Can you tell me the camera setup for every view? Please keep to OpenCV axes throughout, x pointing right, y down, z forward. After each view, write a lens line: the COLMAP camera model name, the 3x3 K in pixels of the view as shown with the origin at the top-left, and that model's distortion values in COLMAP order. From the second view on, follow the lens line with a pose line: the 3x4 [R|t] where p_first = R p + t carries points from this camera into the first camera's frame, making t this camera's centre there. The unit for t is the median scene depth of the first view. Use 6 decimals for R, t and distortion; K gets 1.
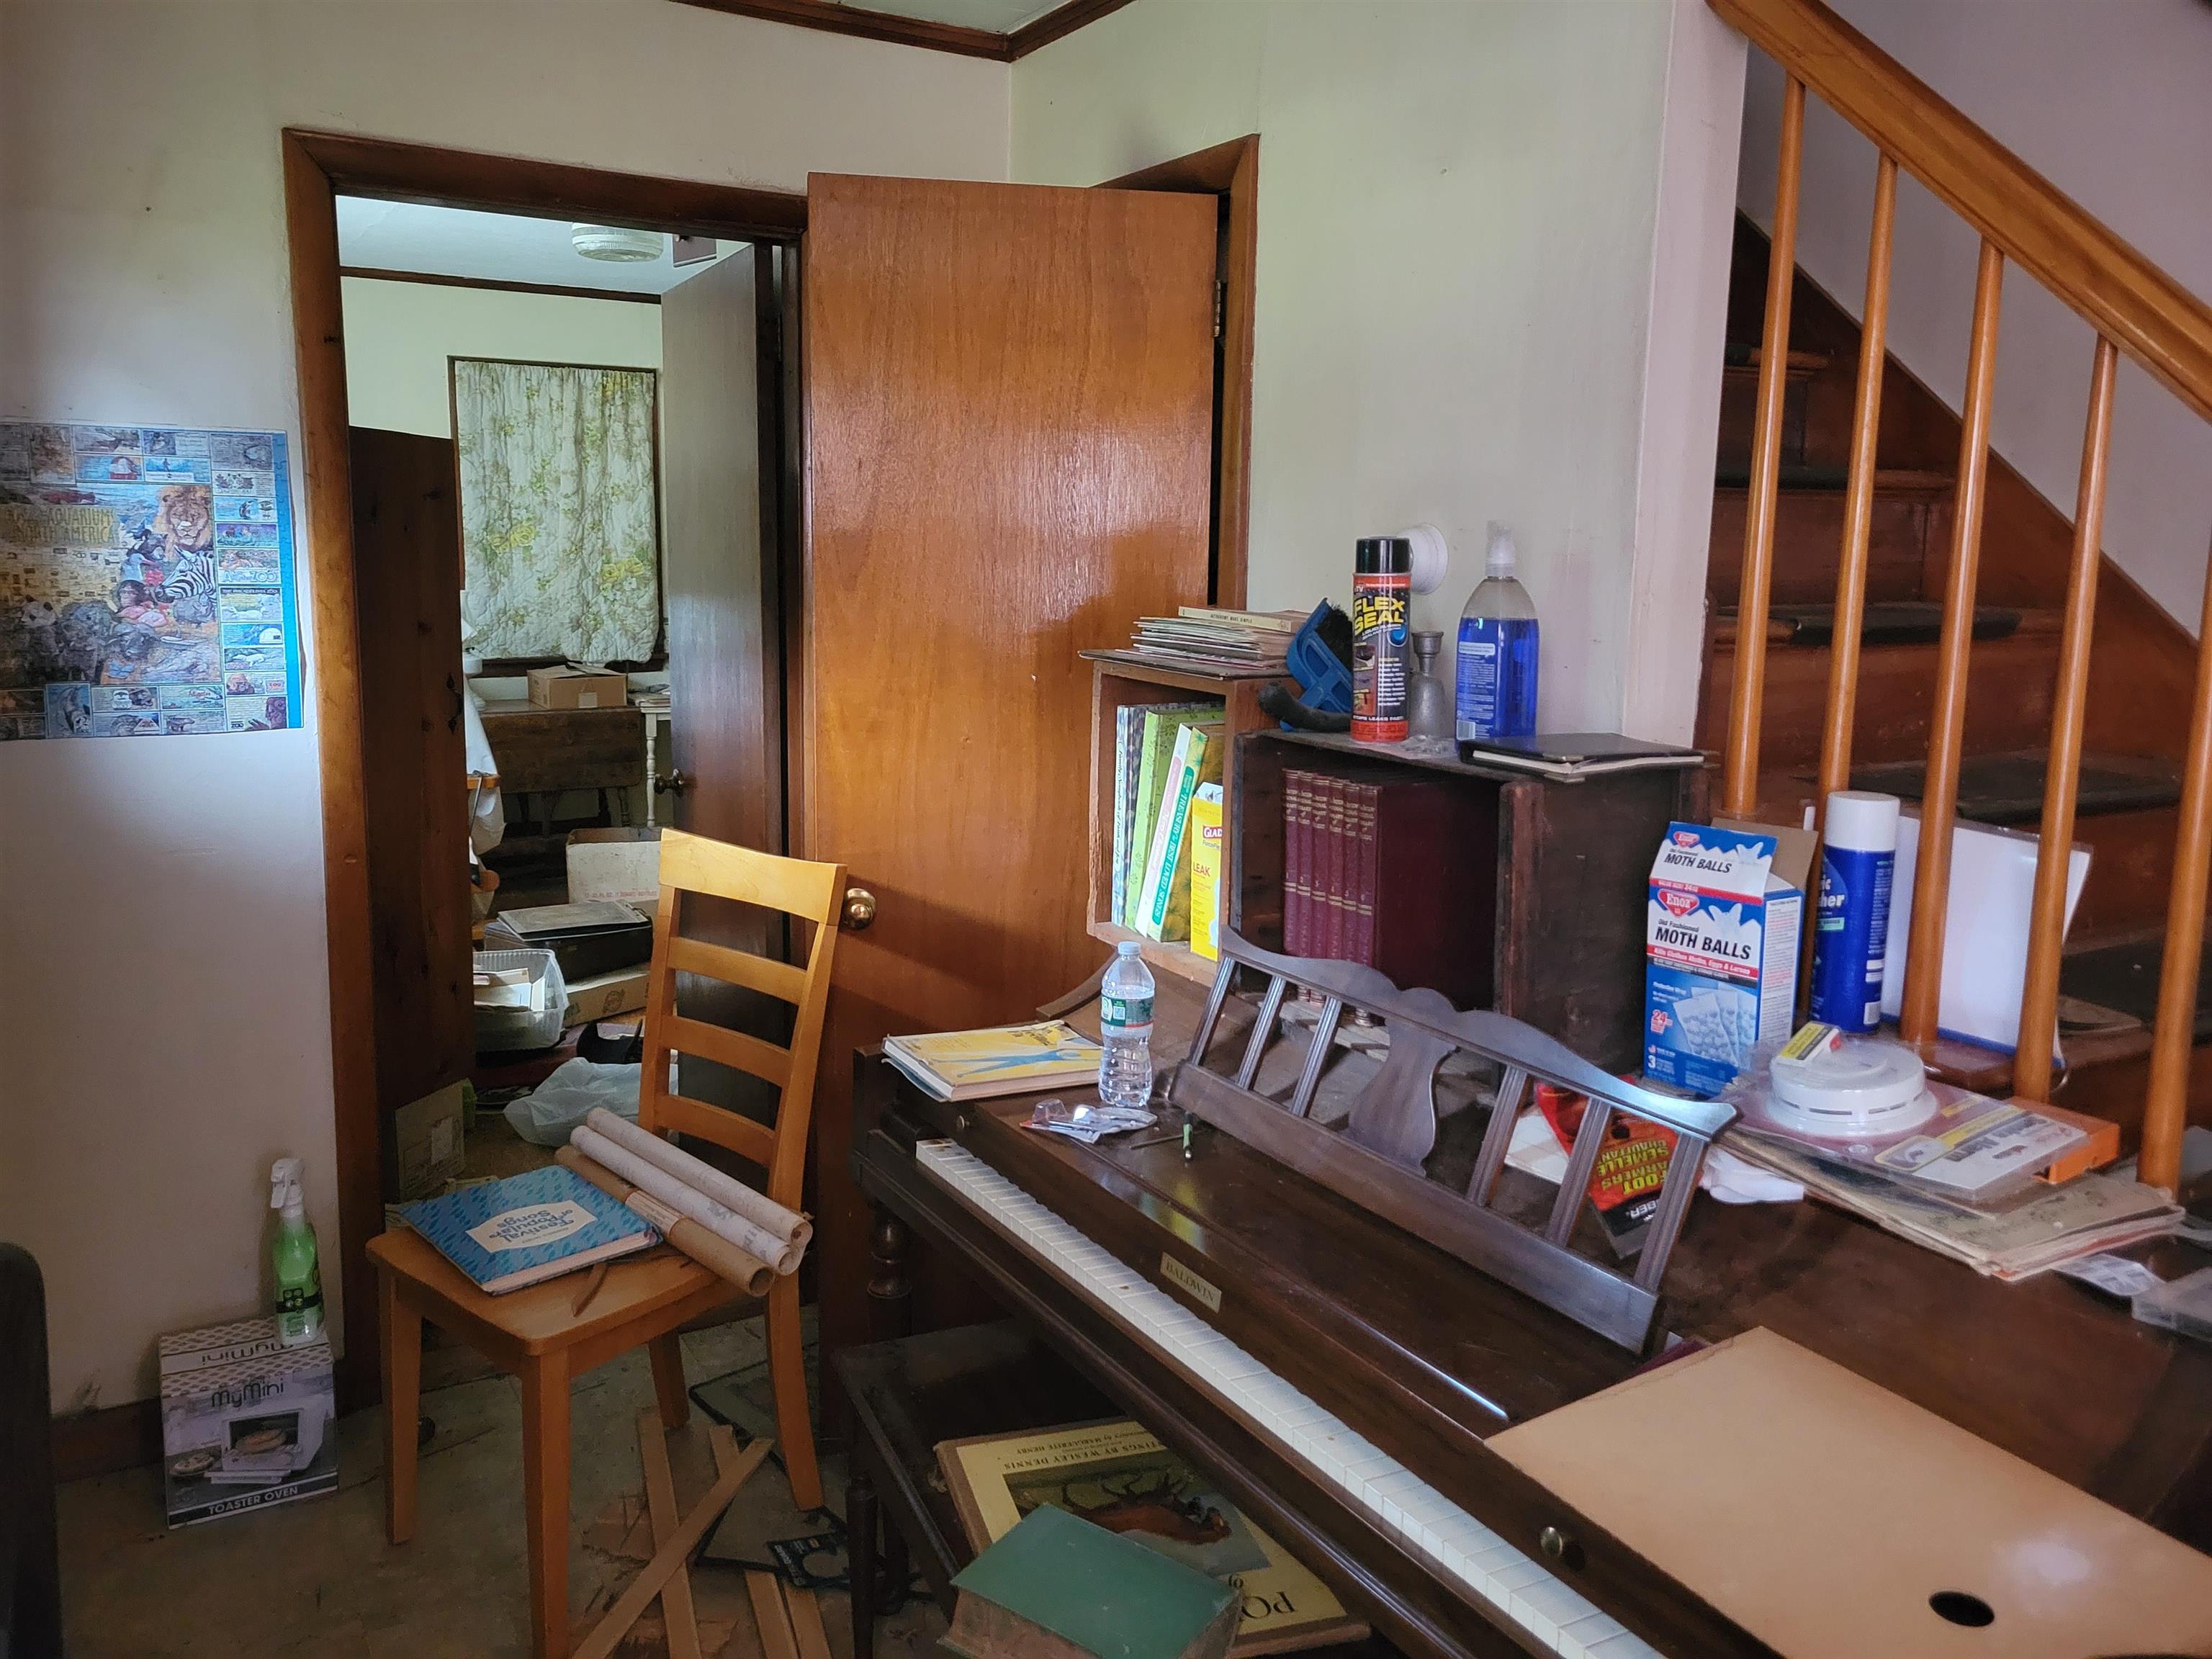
lens RADIAL K [[1691.1, 0, 1086.5], [0, 1691.1, 815.1], [0, 0, 1]] dist [0.059582, -0.048764]
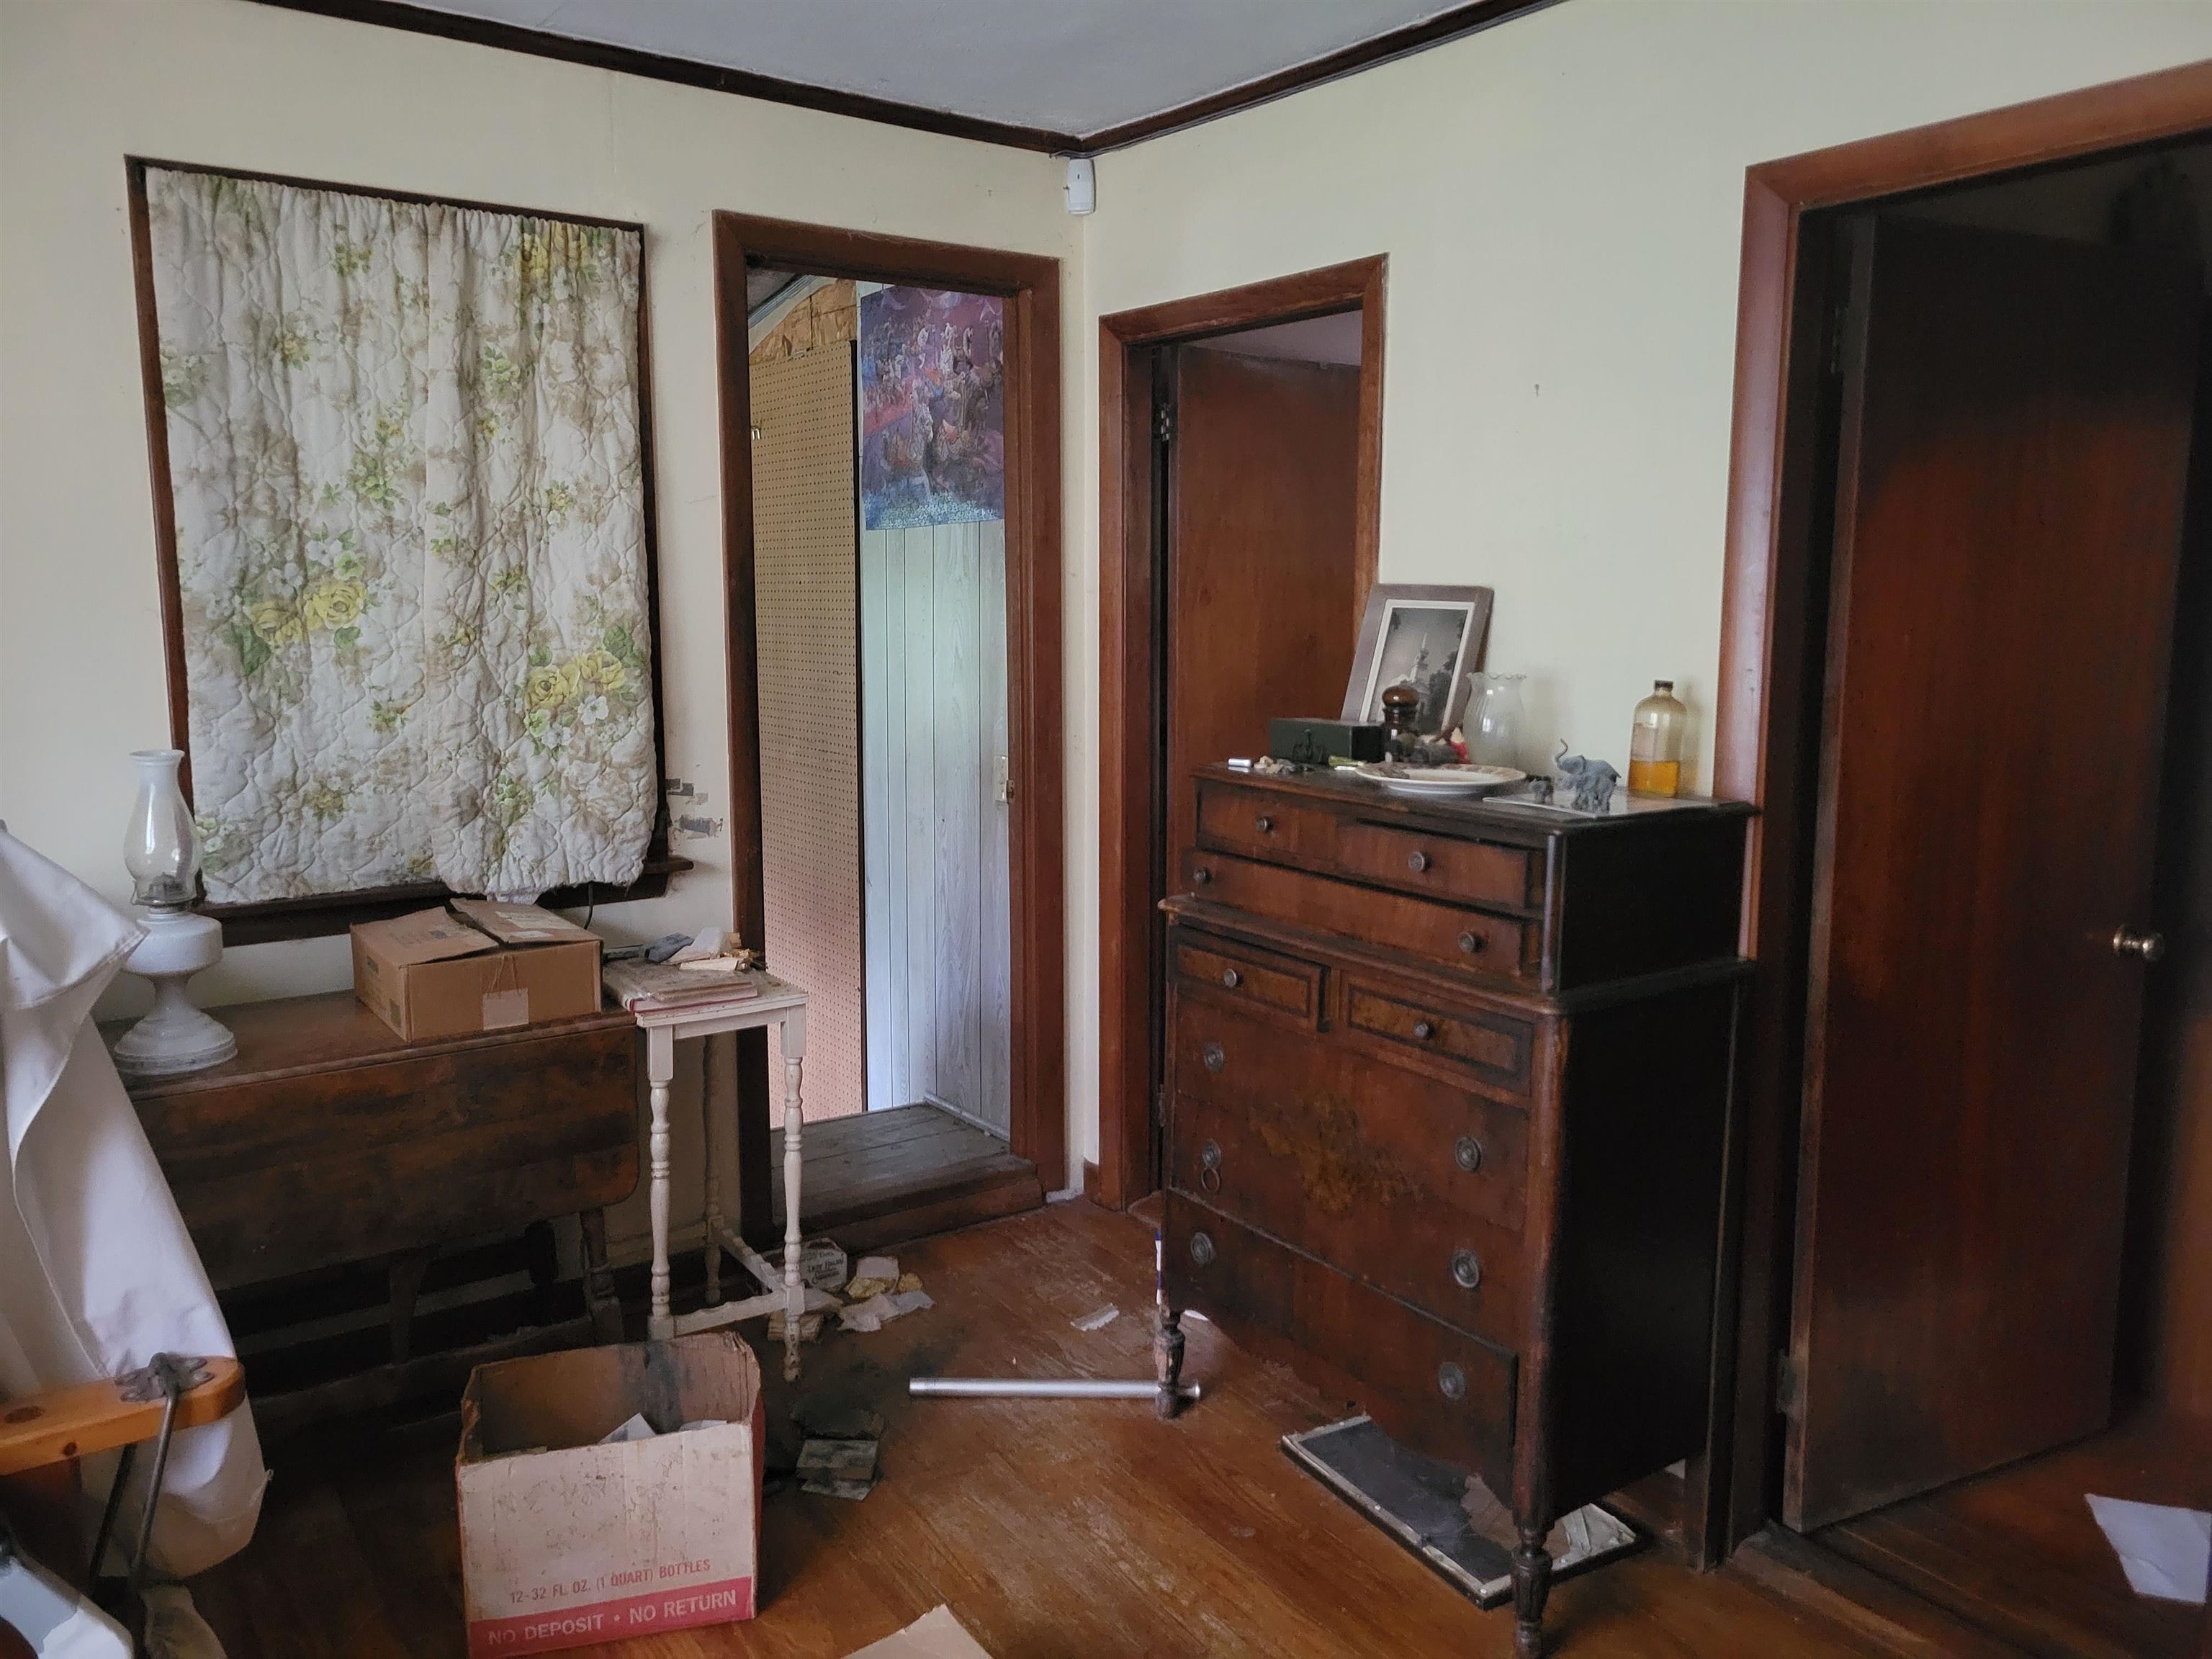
lens RADIAL K [[1691.1, 0, 1123.9], [0, 1691.1, 840.8], [0, 0, 1]] dist [0.059582, -0.048764]
pose [[0.995927, -0.023675, 0.087002, -0.174496], [0.025048, 0.999578, -0.014729, -0.094148], [-0.086617, 0.016849, 0.996099, 0.561367]]
